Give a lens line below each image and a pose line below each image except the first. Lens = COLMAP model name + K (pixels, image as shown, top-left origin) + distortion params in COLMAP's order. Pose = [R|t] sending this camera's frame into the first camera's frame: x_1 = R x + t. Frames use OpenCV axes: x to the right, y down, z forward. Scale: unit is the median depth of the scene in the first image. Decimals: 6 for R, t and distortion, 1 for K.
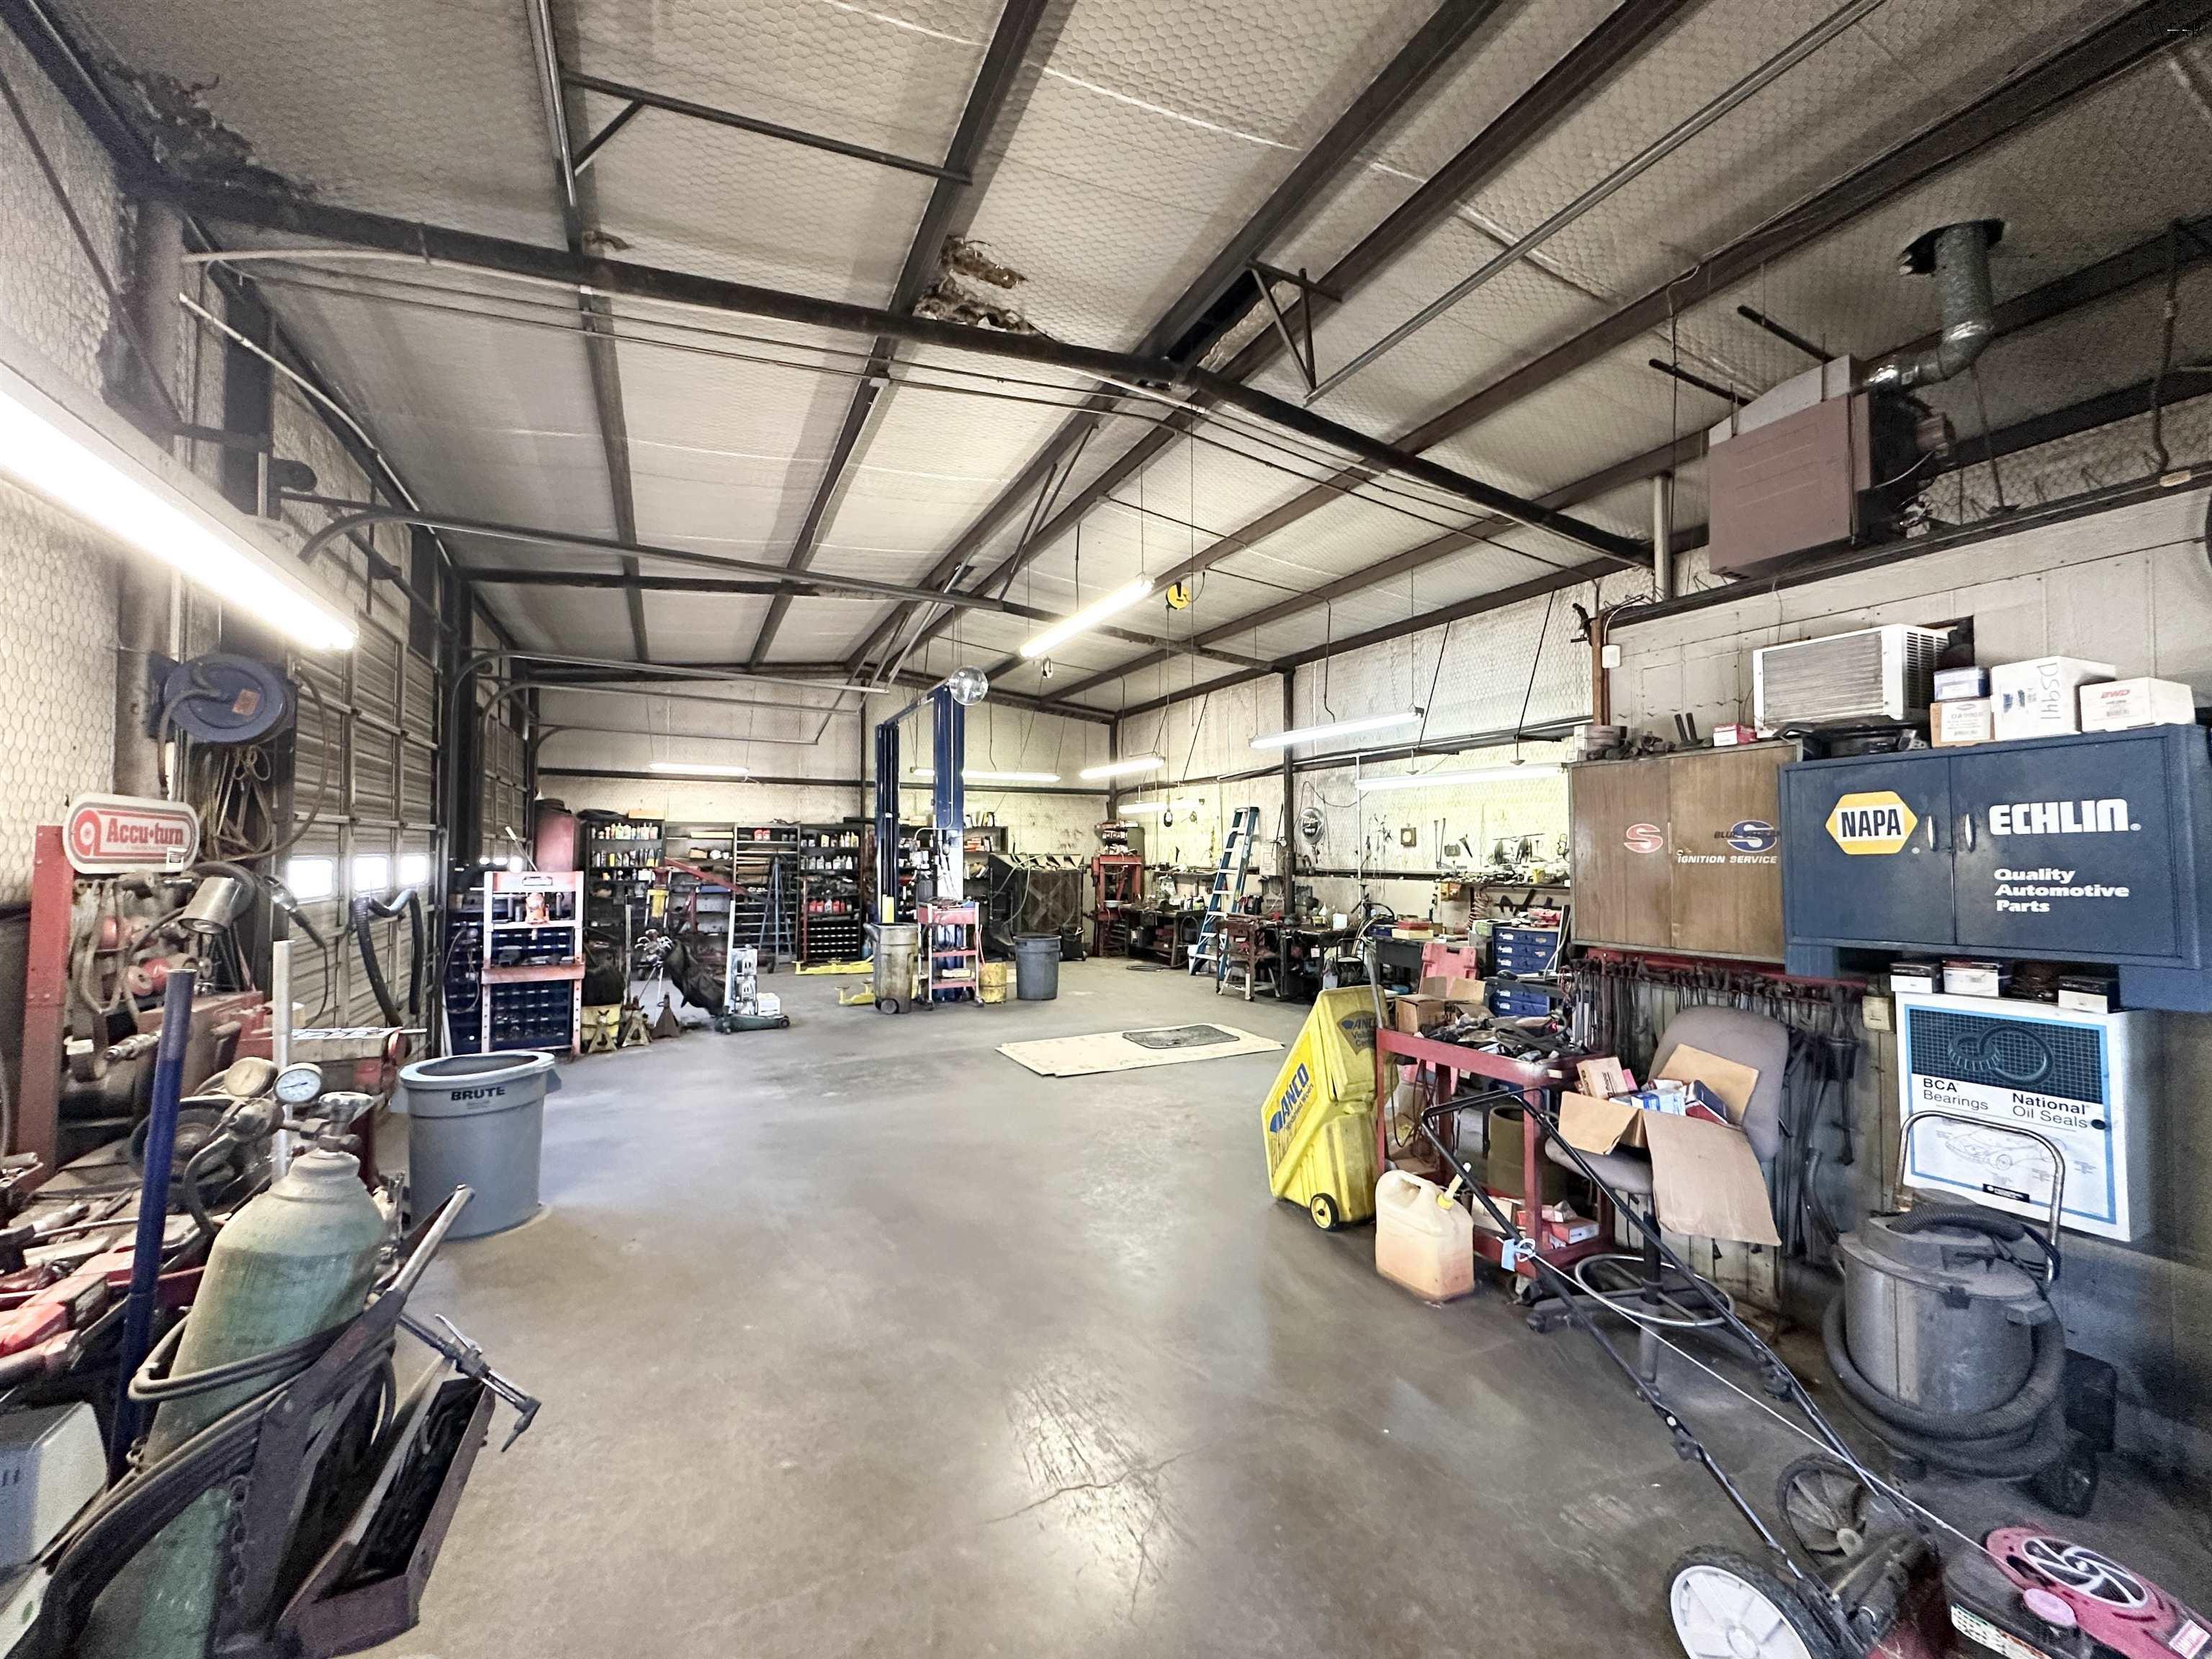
lens RADIAL K [[879.7, 0, 1104.6], [0, 879.7, 830.6], [0, 0, 1]] dist [-0.003501, 0.000670]
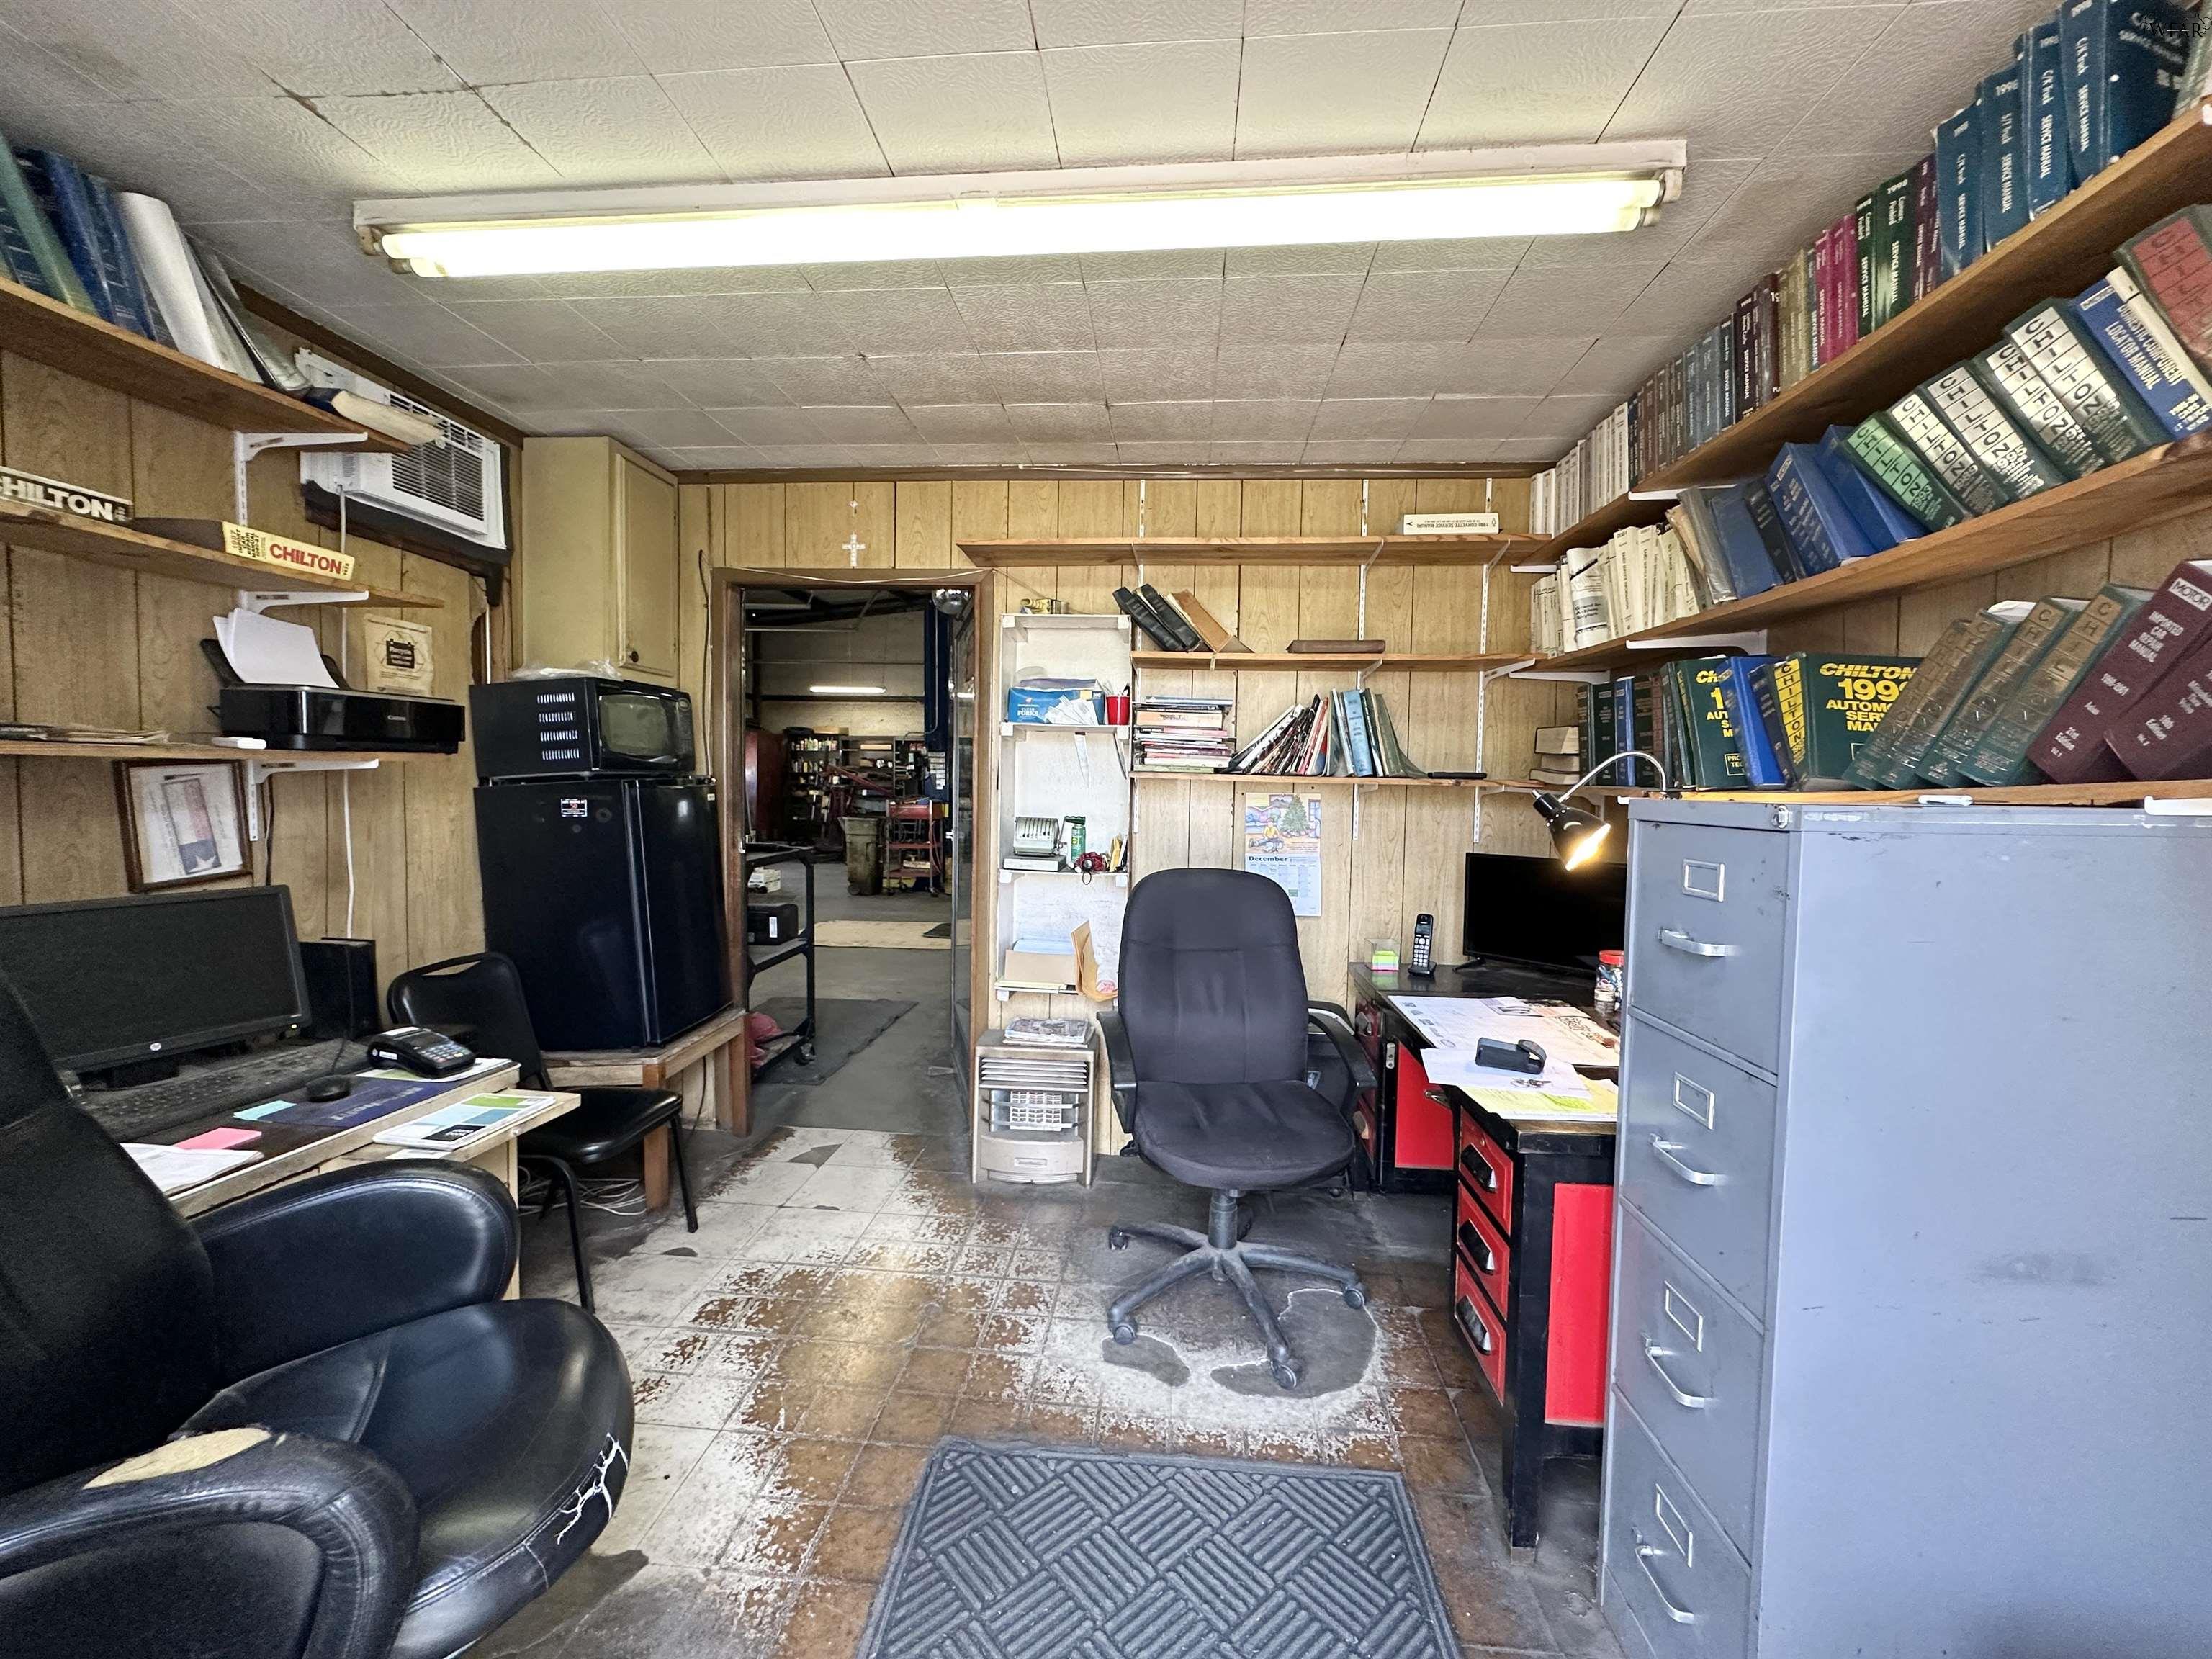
lens RADIAL K [[880.0, 0, 1104.0], [0, 880.0, 830.9], [0, 0, 1]] dist [-0.003000, 0.000928]
pose [[0.854873, 0.037589, -0.517473, 1.272747], [0.002986, 0.996999, 0.077354, 0.079242], [0.518828, -0.067673, 0.852196, 0.409170]]
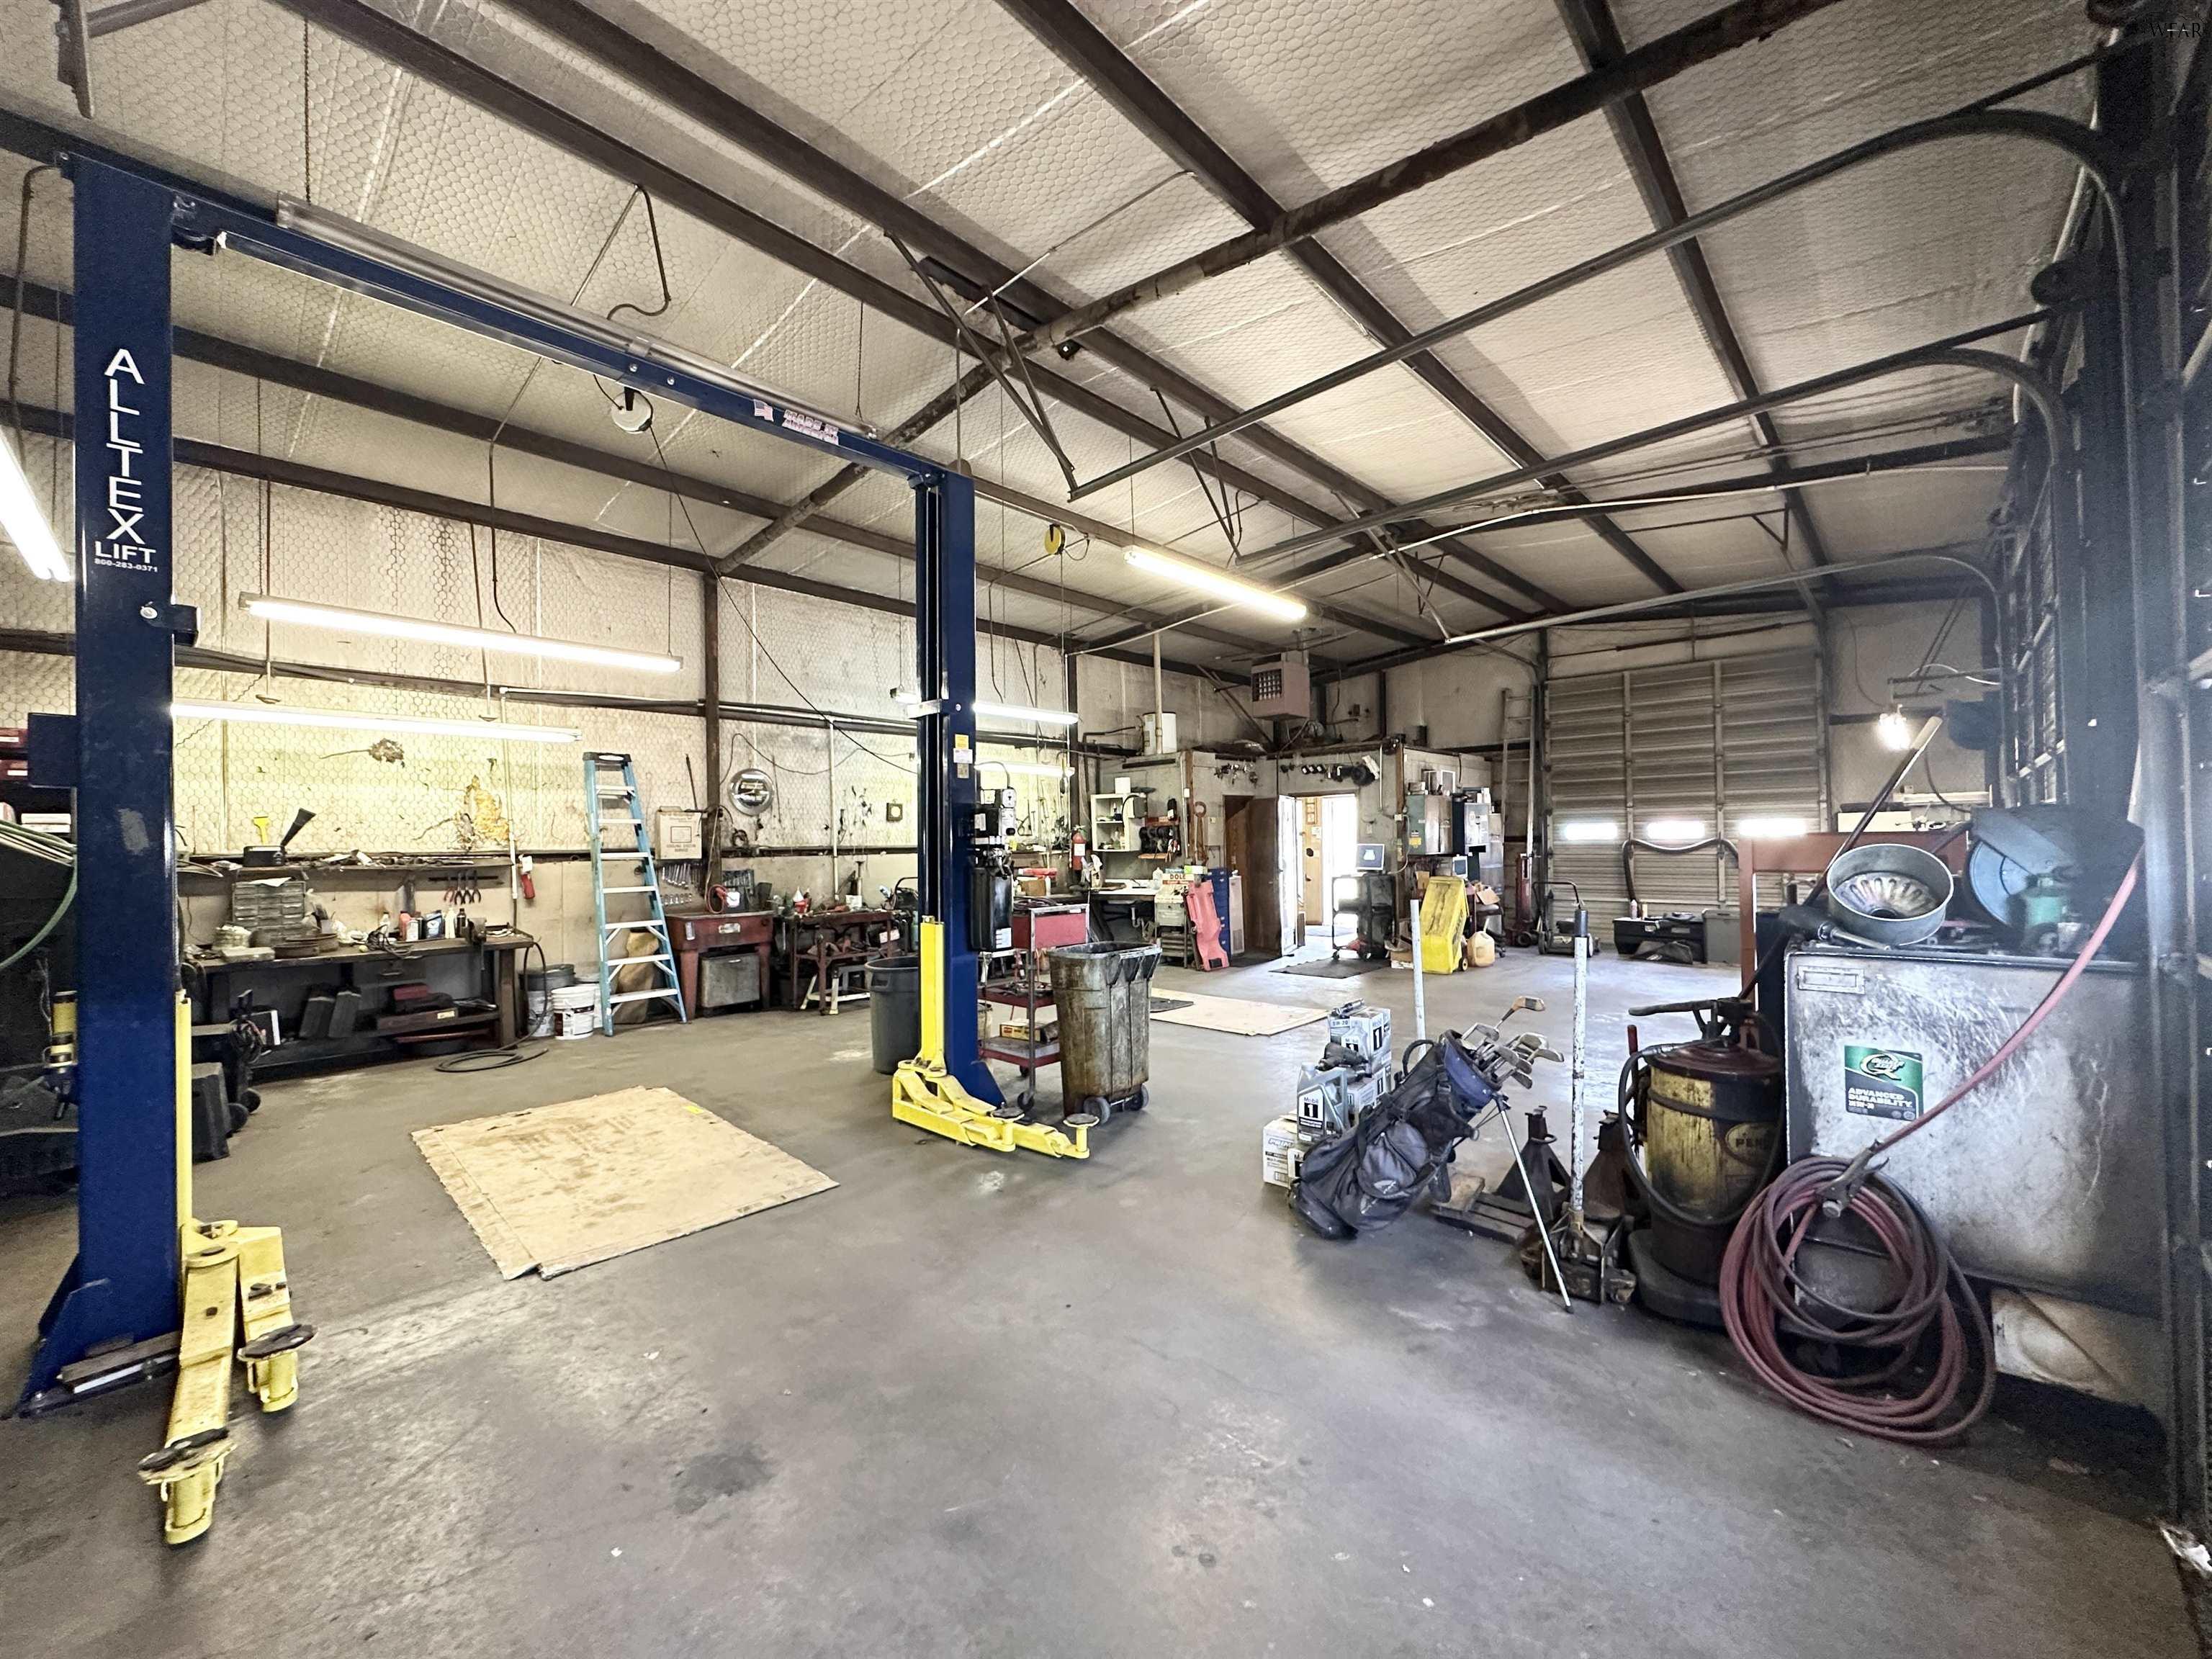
lens RADIAL K [[879.7, 0, 1104.6], [0, 879.7, 830.6], [0, 0, 1]] dist [-0.003501, 0.000670]
pose [[-0.350164, 0.015047, 0.936568, -1.525506], [-0.014542, 0.999663, -0.021497, 0.103246], [-0.936576, -0.021147, -0.349827, 2.485196]]
